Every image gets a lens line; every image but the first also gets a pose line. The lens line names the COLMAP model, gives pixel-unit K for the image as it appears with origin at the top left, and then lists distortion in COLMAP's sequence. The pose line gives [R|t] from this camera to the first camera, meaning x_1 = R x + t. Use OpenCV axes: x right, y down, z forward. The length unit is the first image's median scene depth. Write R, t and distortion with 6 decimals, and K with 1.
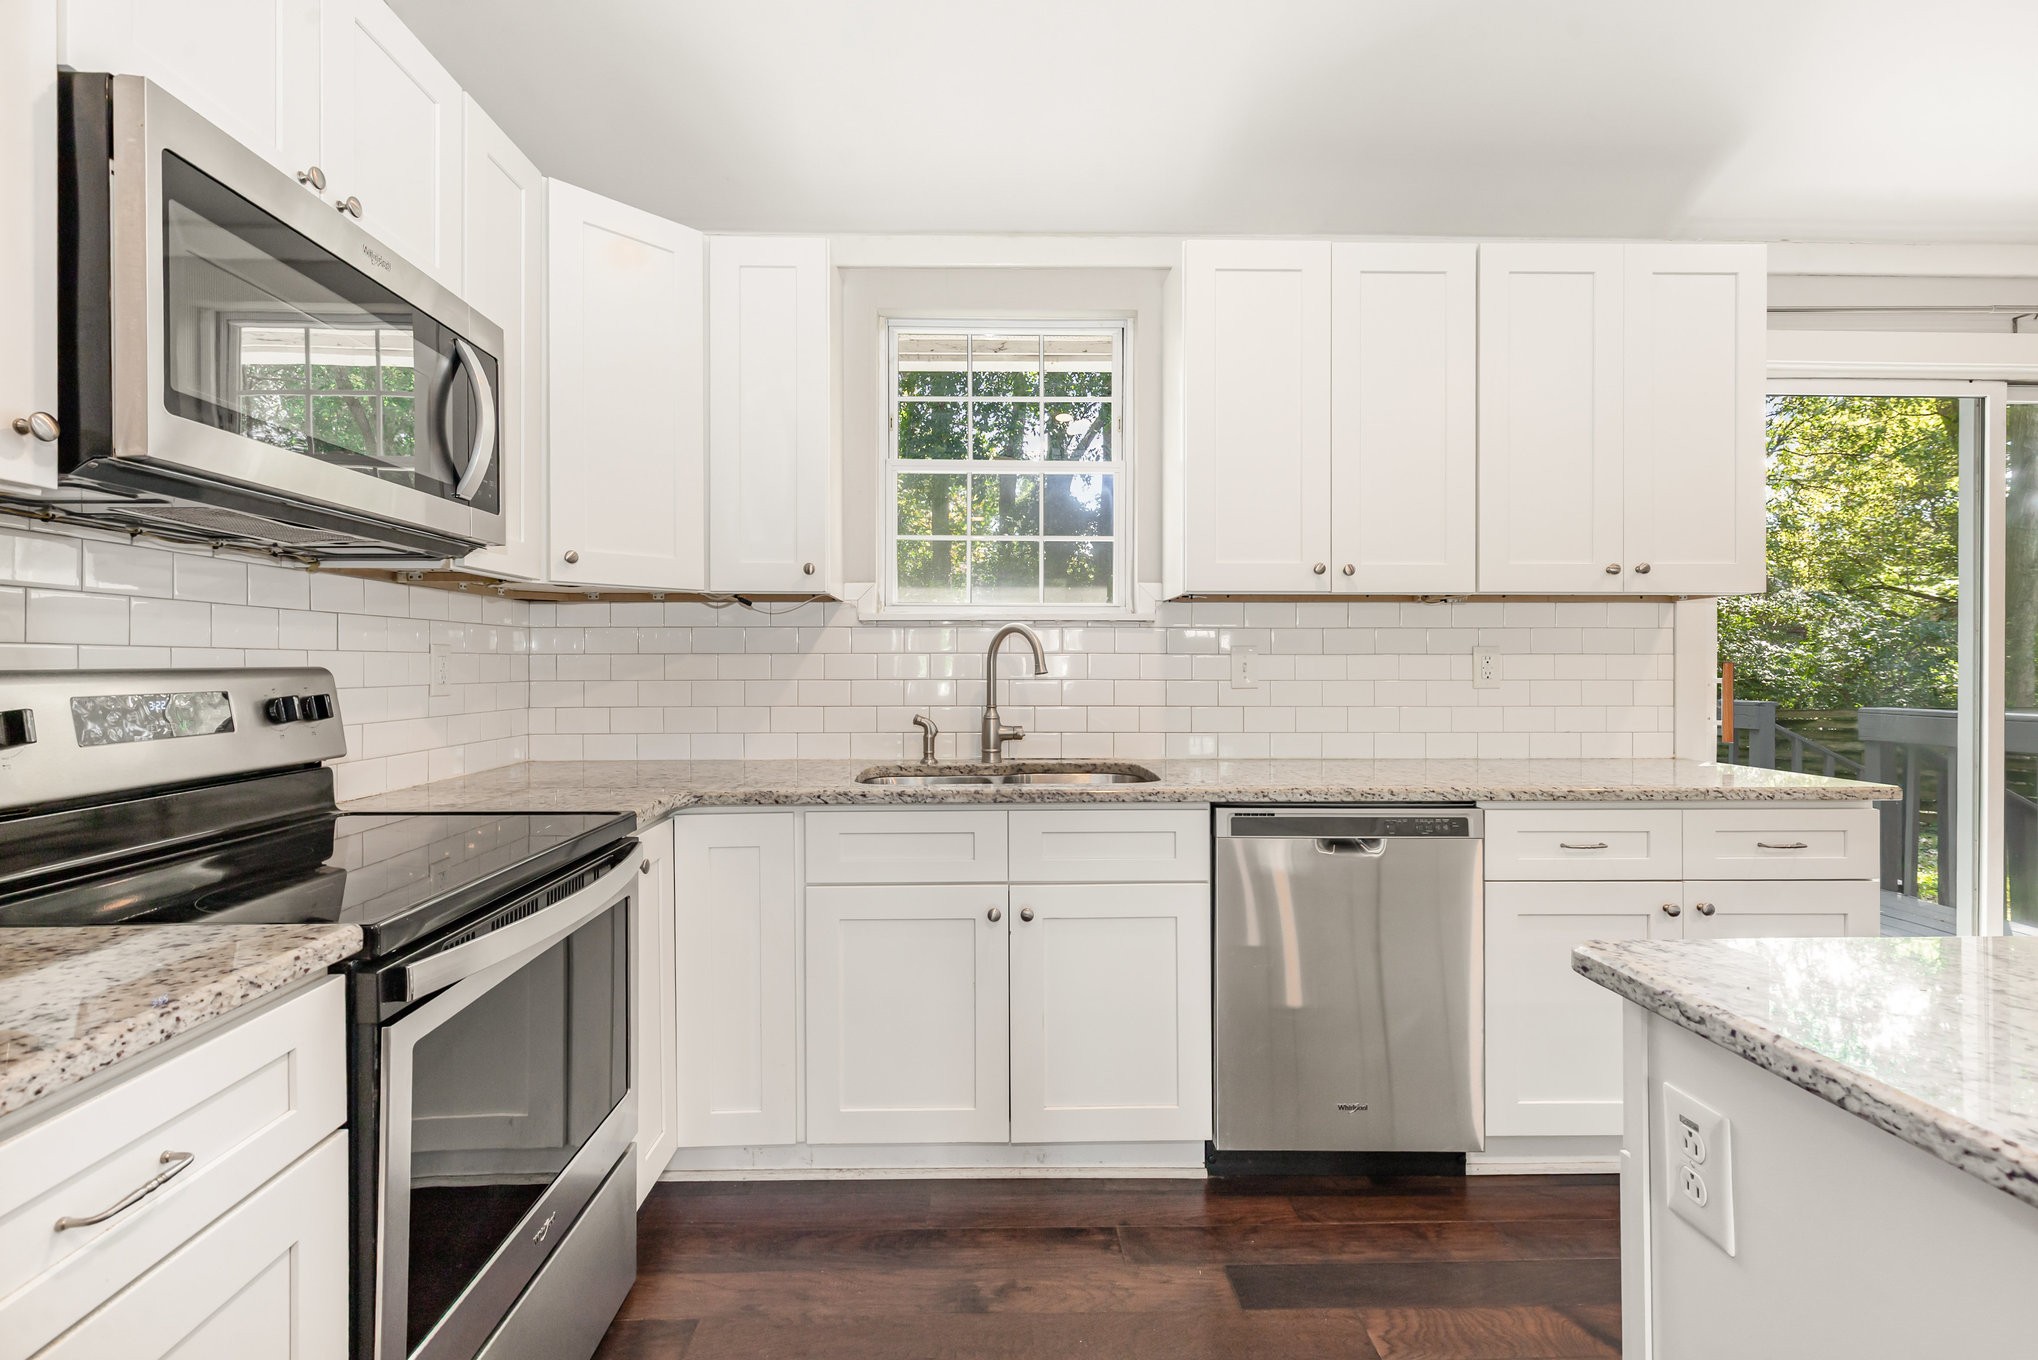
lens RADIAL K [[931.7, 0, 1013.5], [0, 931.7, 661.0], [0, 0, 1]] dist [0.002152, 0.000389]
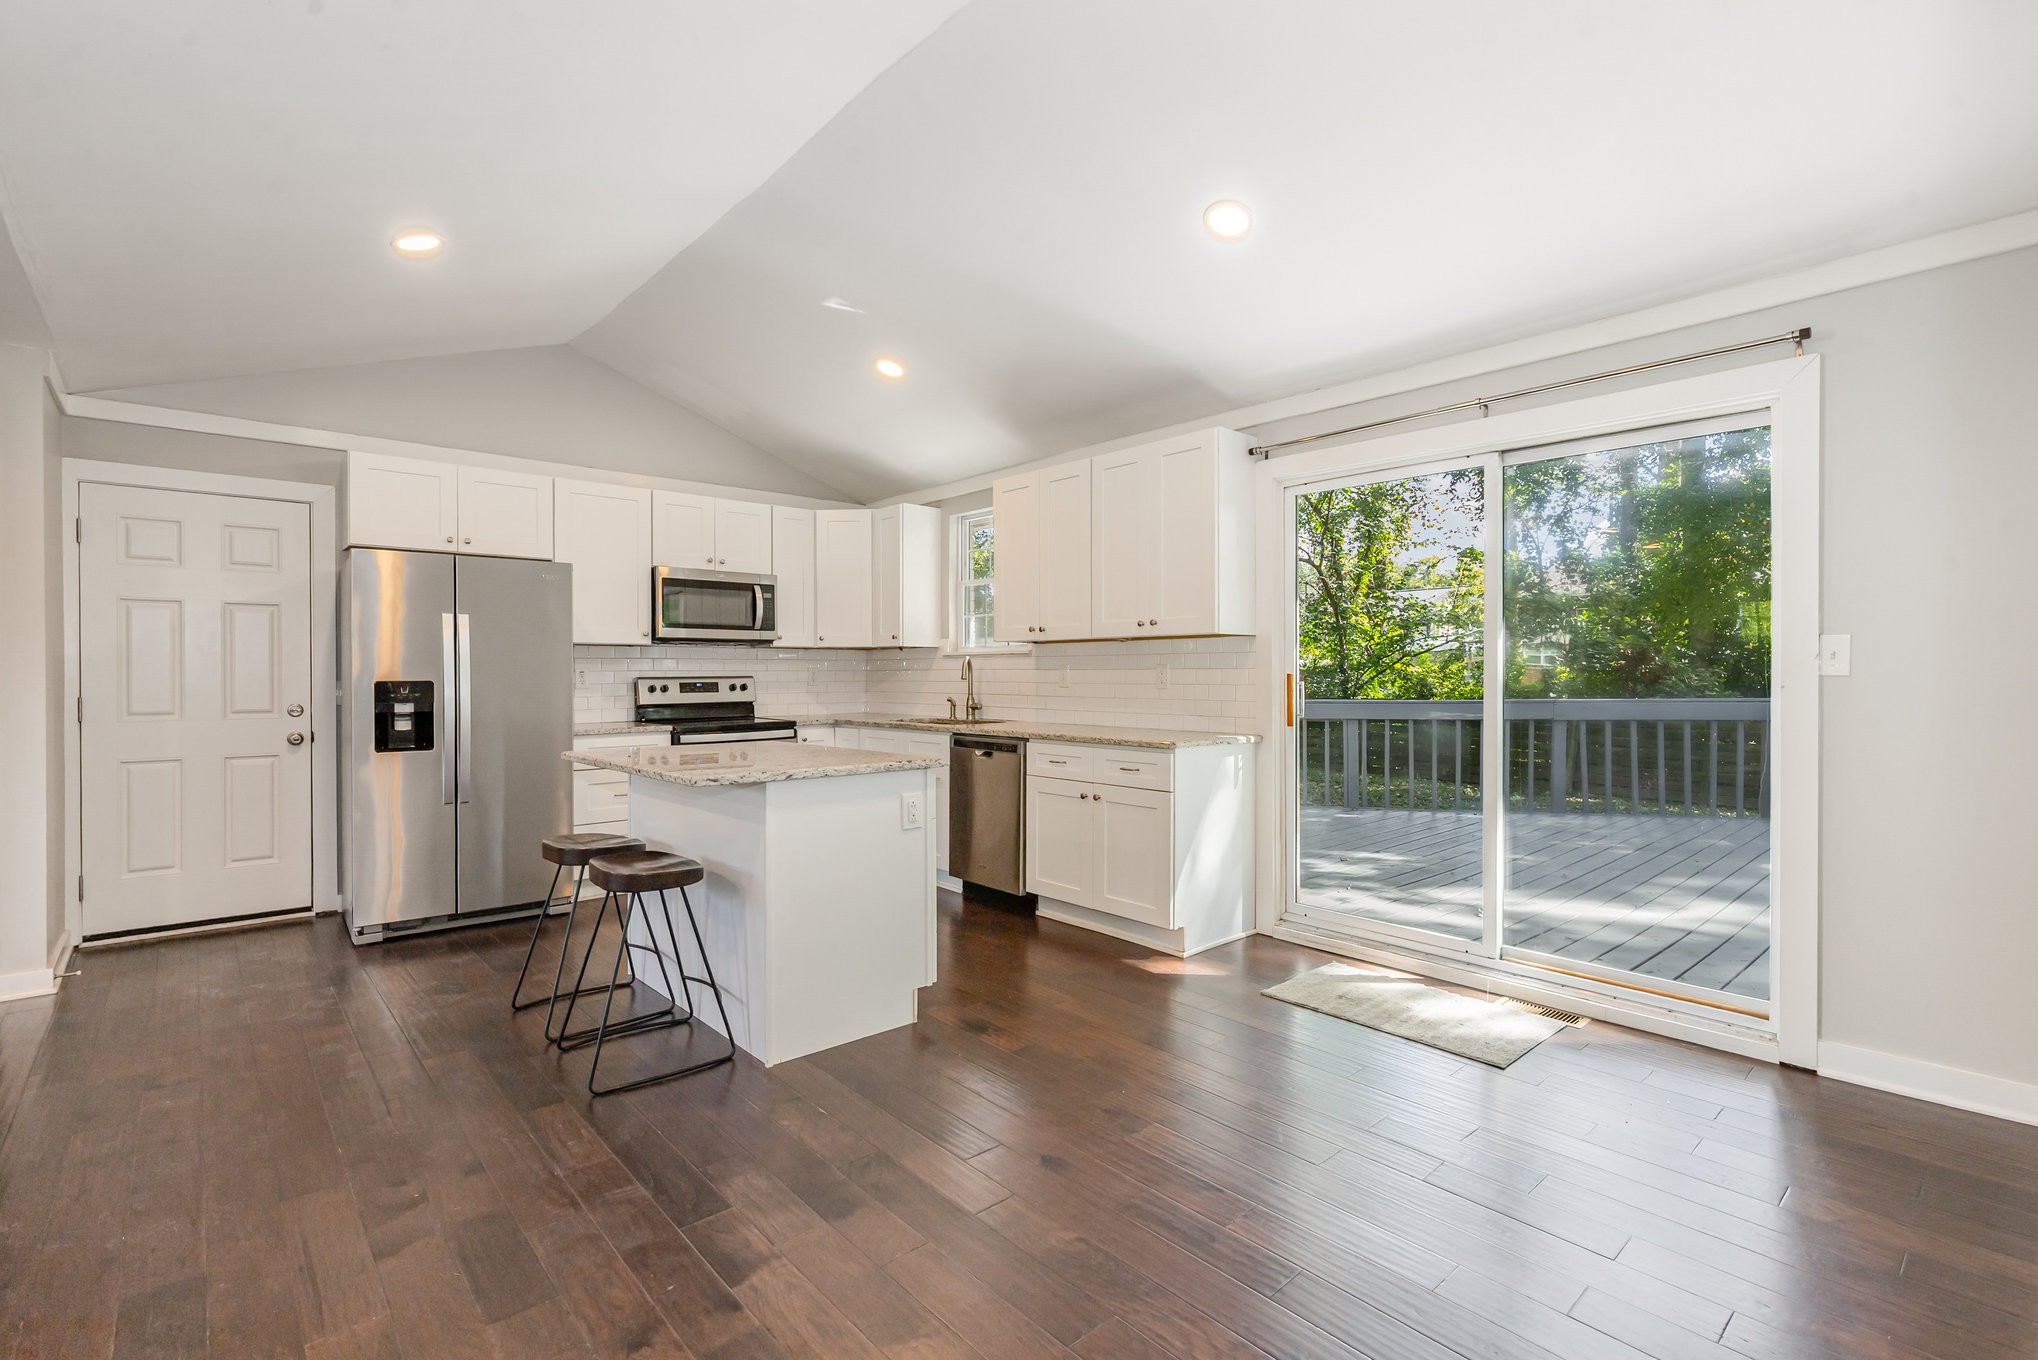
lens RADIAL K [[926.5, 0, 1017.5], [0, 926.5, 676.2], [0, 0, 1]] dist [0.002452, 0.000153]
pose [[0.646013, 0.002404, -0.763322, 1.911662], [0.006964, 0.999935, 0.009043, -0.012685], [0.763294, -0.011158, 0.645955, -0.370998]]
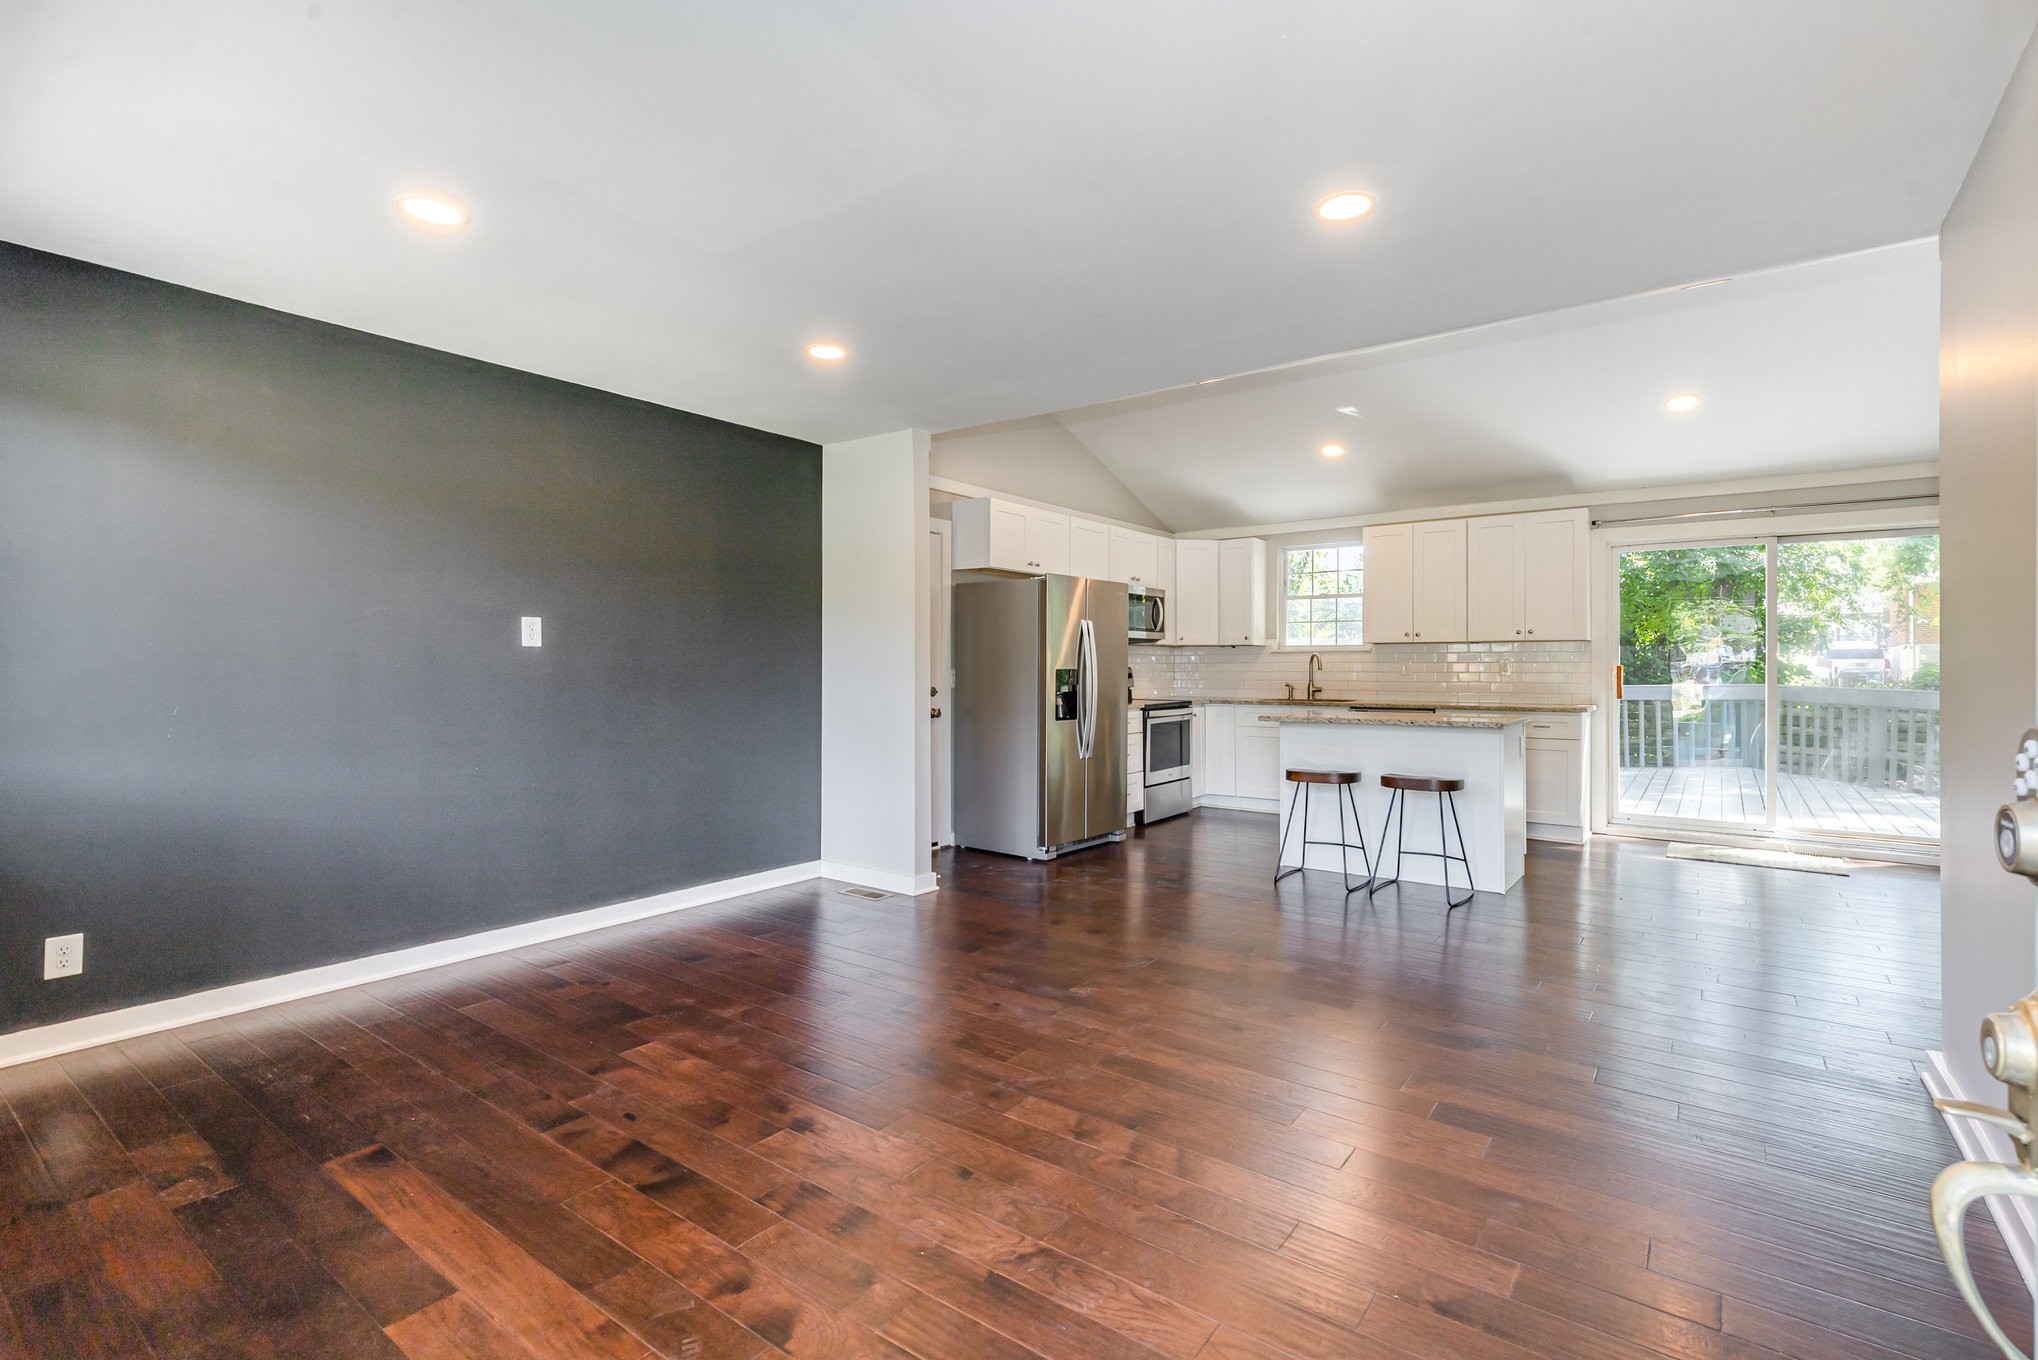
lens RADIAL K [[926.5, 0, 1017.5], [0, 926.5, 676.2], [0, 0, 1]] dist [0.002452, 0.000153]
pose [[0.774989, 0.006554, -0.631941, 1.238472], [0.003783, 0.999880, 0.015009, -0.014005], [0.631964, -0.014023, 0.774871, -2.089361]]
